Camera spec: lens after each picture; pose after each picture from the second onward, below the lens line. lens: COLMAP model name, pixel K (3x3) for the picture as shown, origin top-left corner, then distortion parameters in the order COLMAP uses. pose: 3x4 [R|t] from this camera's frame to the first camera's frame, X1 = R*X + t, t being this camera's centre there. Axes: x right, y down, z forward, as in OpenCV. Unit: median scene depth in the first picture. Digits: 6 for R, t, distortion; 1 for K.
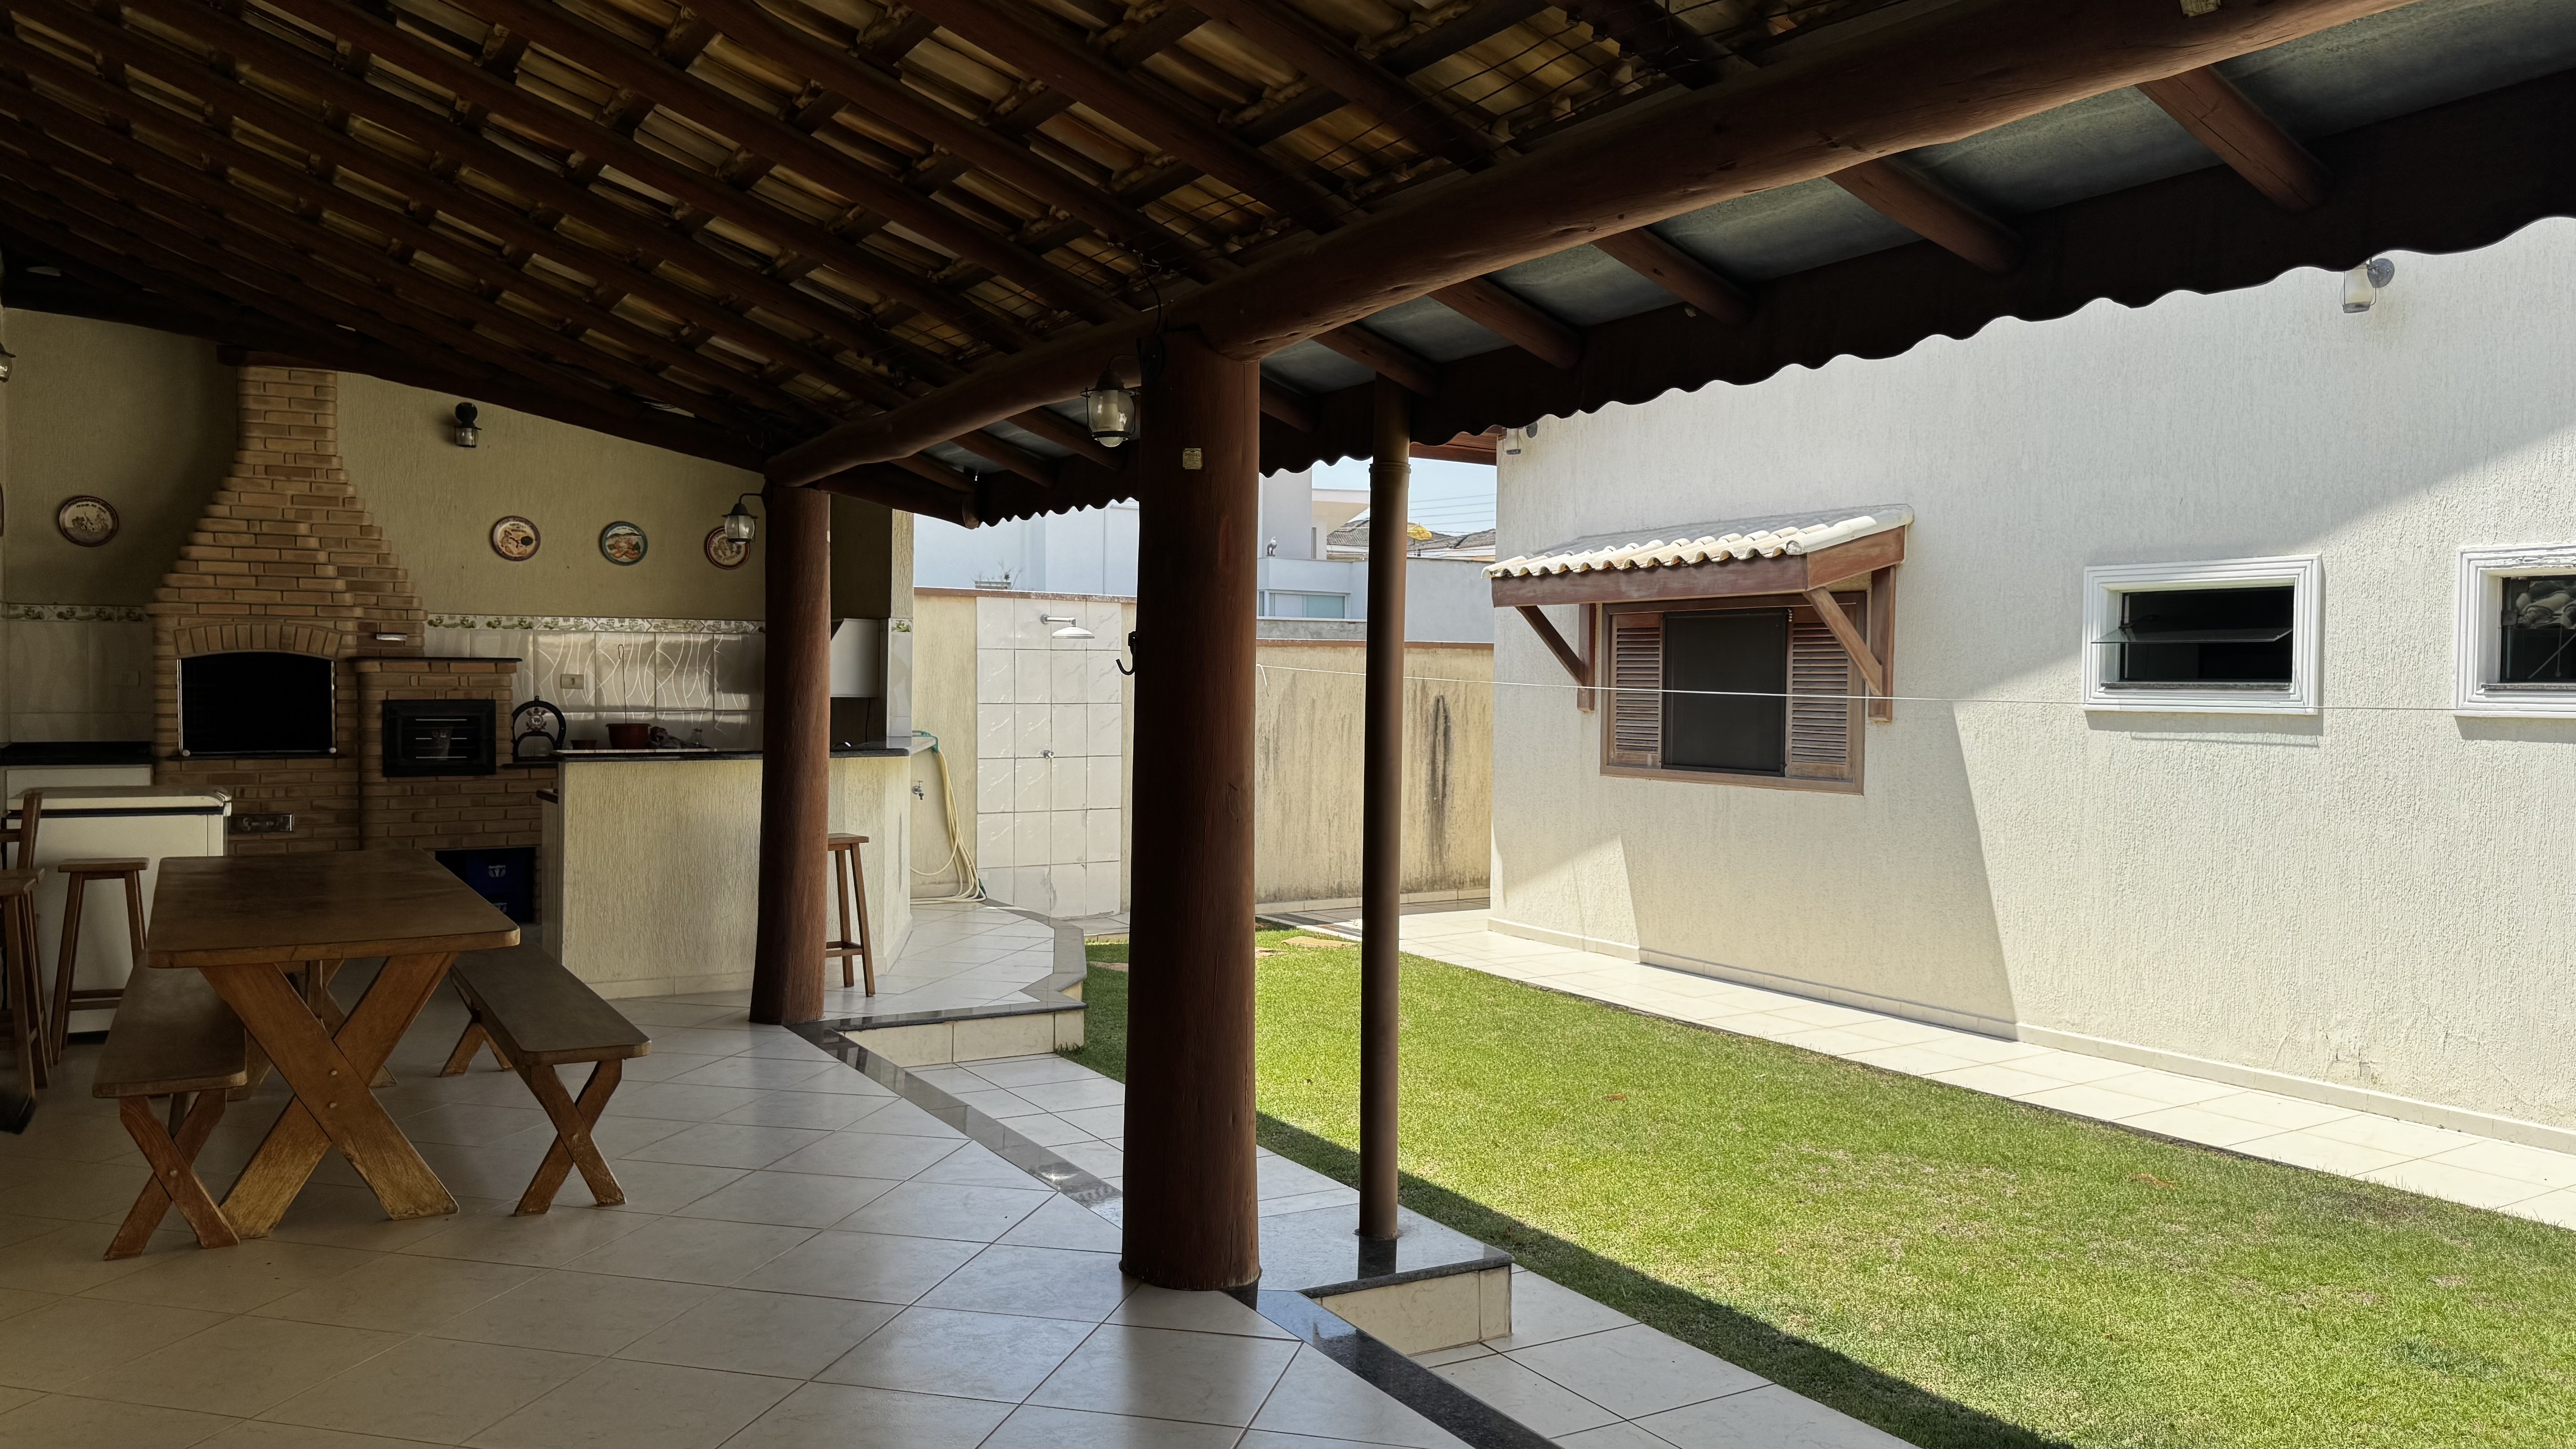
lens RADIAL K [[1771.9, 0, 1288.0], [0, 1771.9, 724.5], [0, 0, 1]] dist [0.002031, 0.000141]
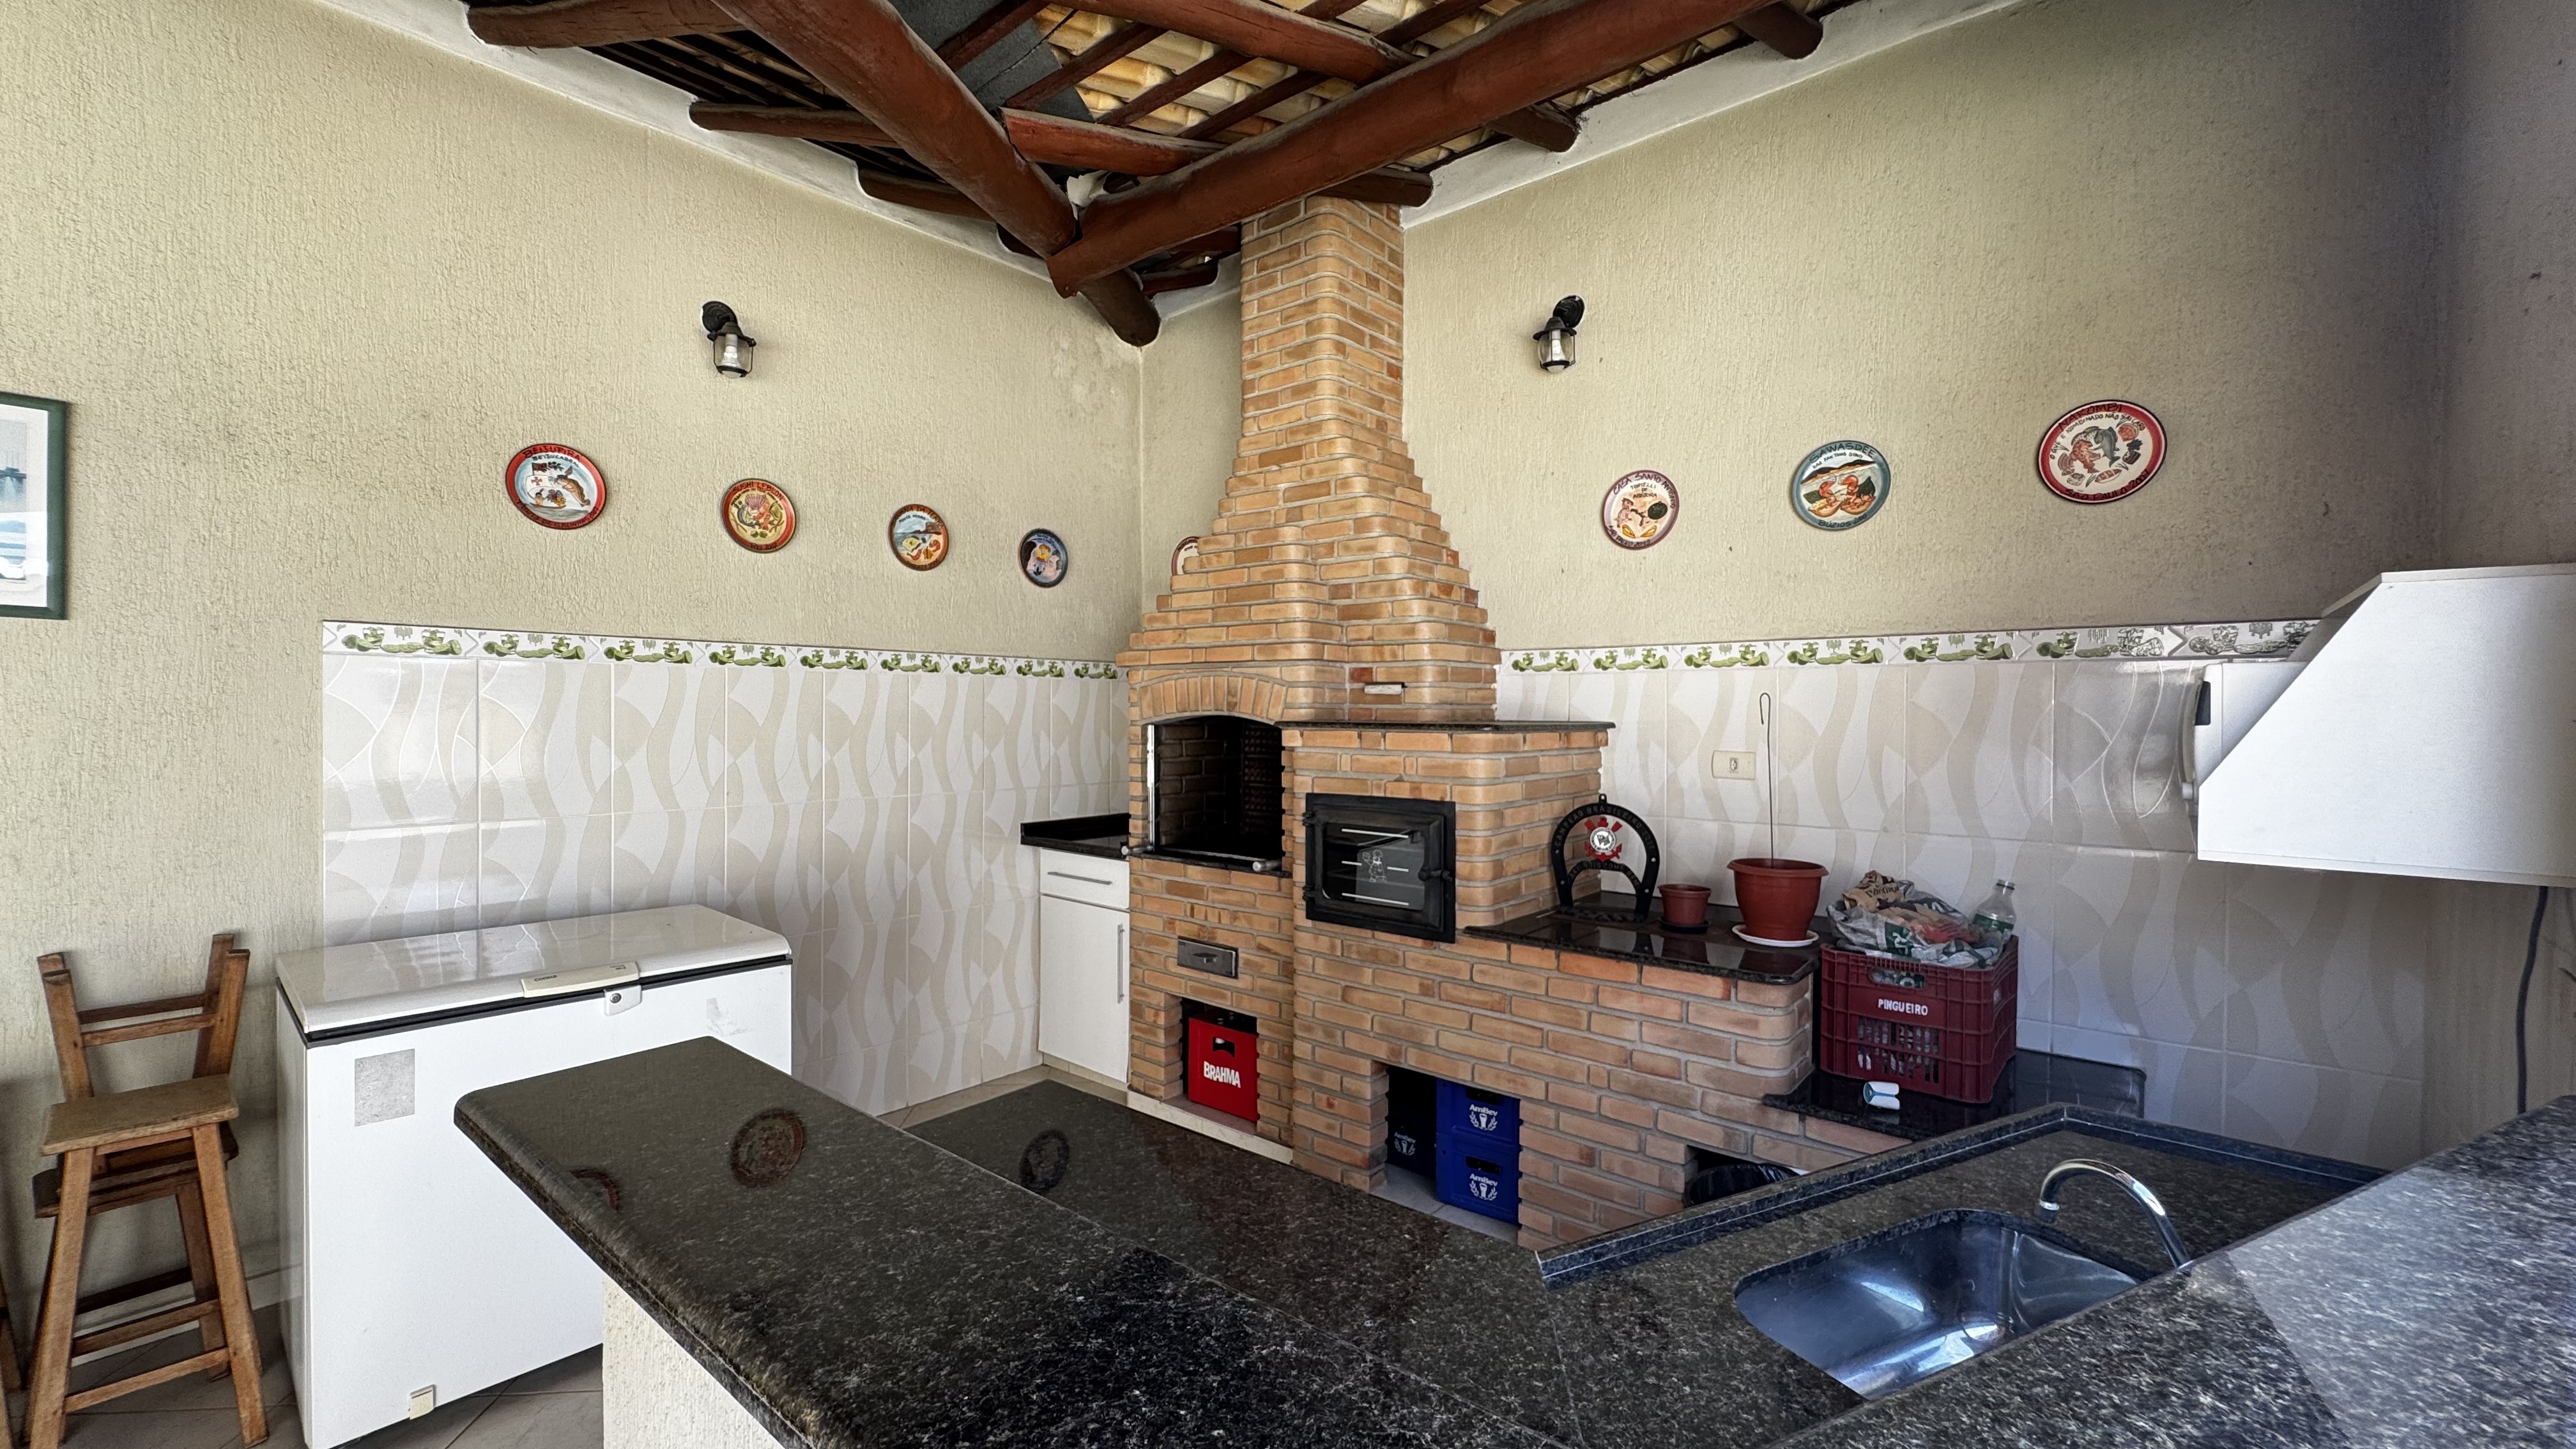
lens RADIAL K [[1032.2, 0, 1288.0], [0, 1032.2, 724.5], [0, 0, 1]] dist [-0.002451, 0.000334]
pose [[0.319533, 0.005197, -0.947561, -0.171705], [-0.028093, 0.999597, -0.003991, -0.034700], [0.947159, 0.027895, 0.319550, 0.852622]]
